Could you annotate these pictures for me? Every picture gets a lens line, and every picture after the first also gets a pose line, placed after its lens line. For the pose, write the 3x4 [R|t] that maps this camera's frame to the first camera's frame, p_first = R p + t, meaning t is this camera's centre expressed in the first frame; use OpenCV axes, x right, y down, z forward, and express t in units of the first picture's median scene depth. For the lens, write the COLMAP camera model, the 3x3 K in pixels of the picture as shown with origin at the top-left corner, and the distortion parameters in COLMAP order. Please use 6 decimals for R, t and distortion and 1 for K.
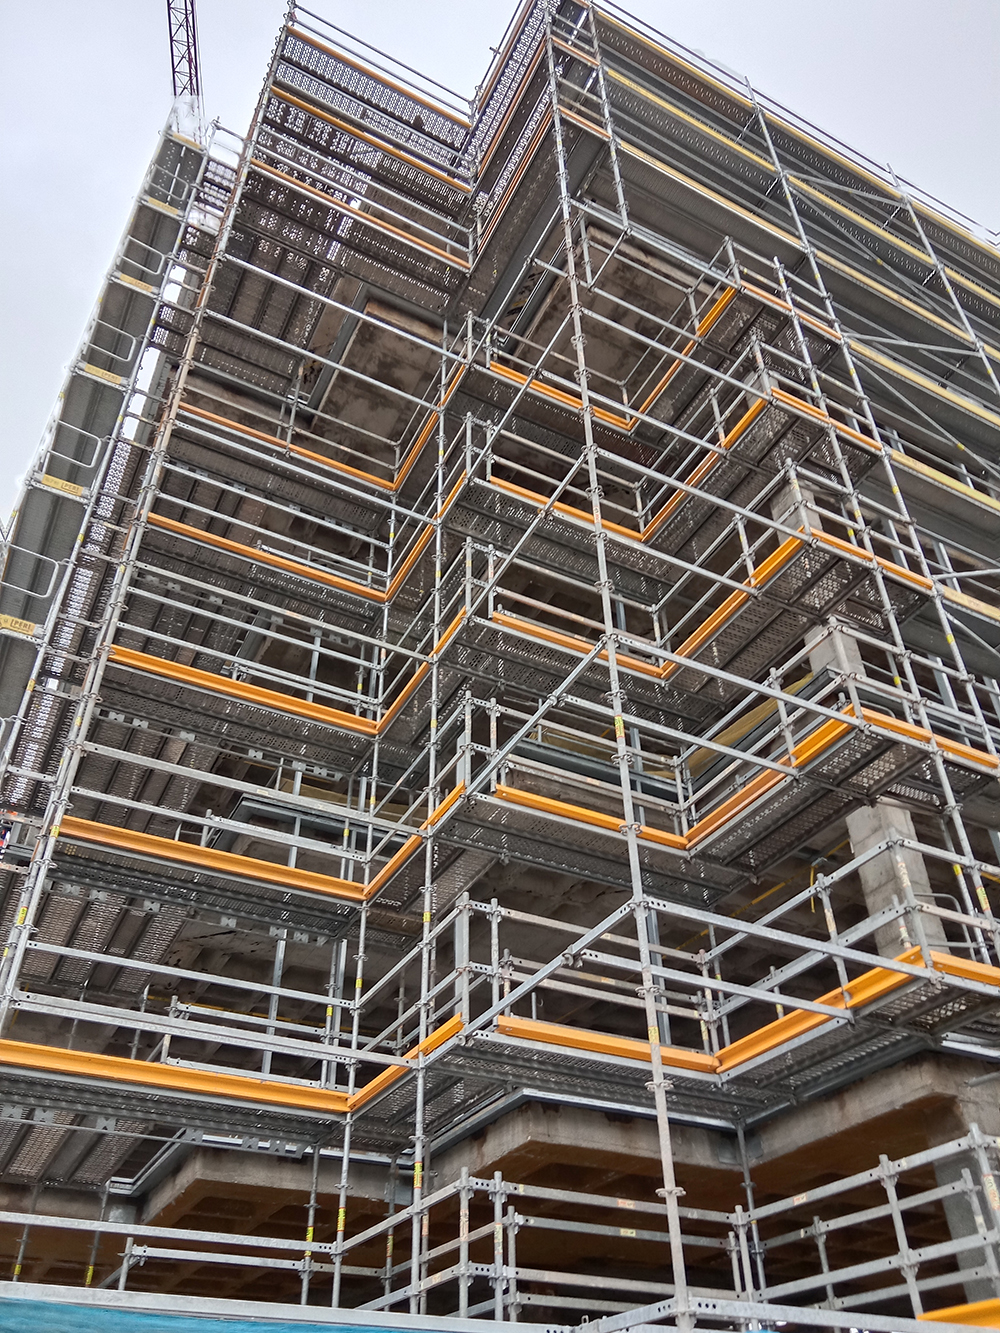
lens RADIAL K [[1070.0, 0, 500.5], [0, 1070.0, 674.2], [0, 0, 1]] dist [0.027064, -0.027174]
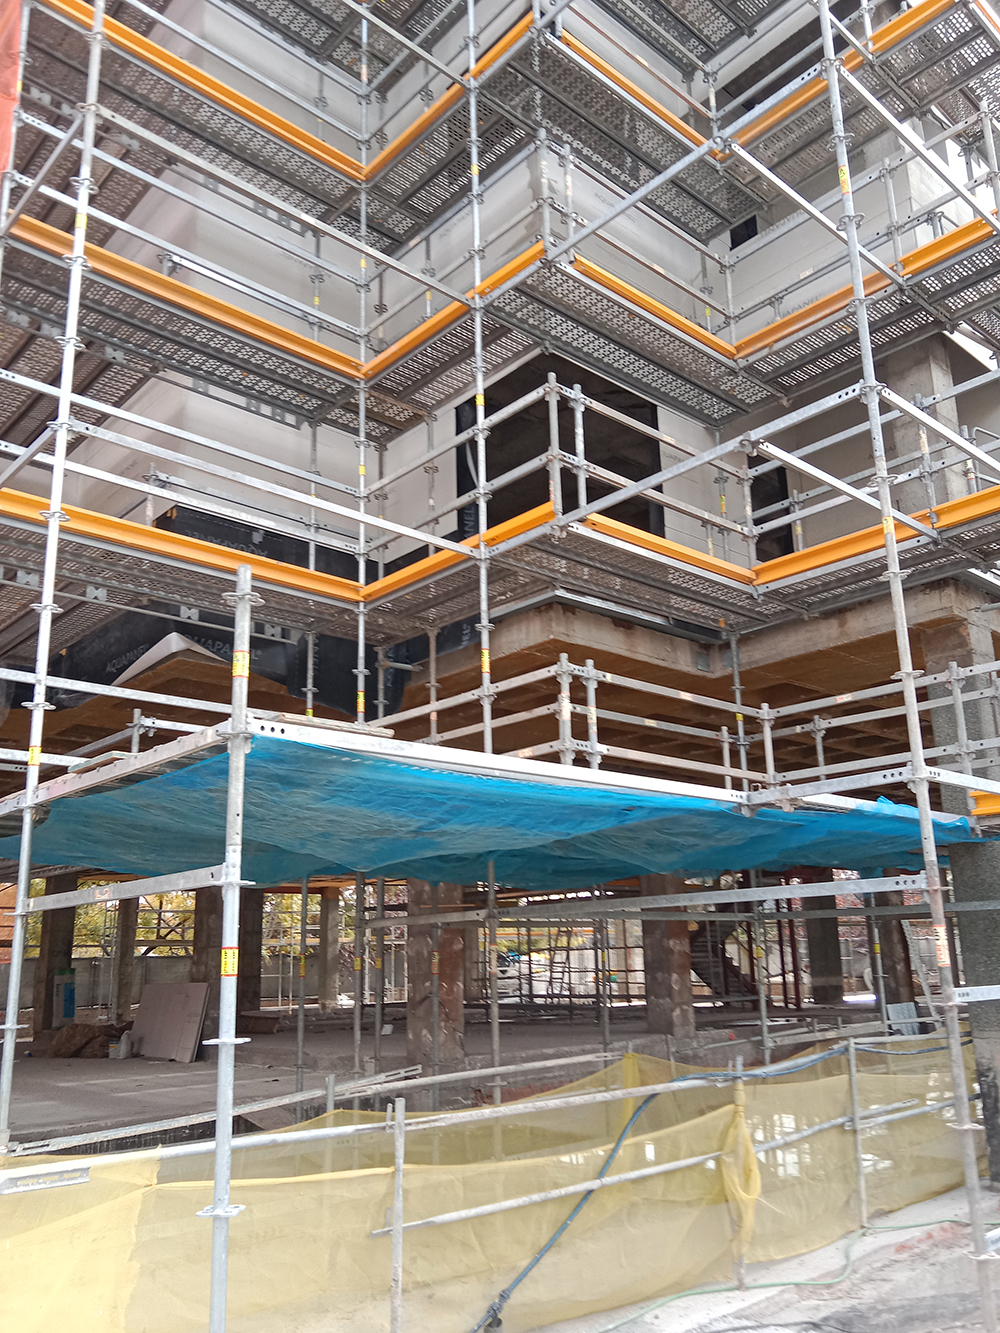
lens RADIAL K [[1070.0, 0, 501.5], [0, 1070.0, 667.2], [0, 0, 1]] dist [0.027064, -0.027174]
pose [[0.966848, 0.048268, 0.250750, -0.281725], [-0.143525, 0.914905, 0.377291, 0.098418], [-0.211202, -0.400772, 0.891502, 0.126331]]
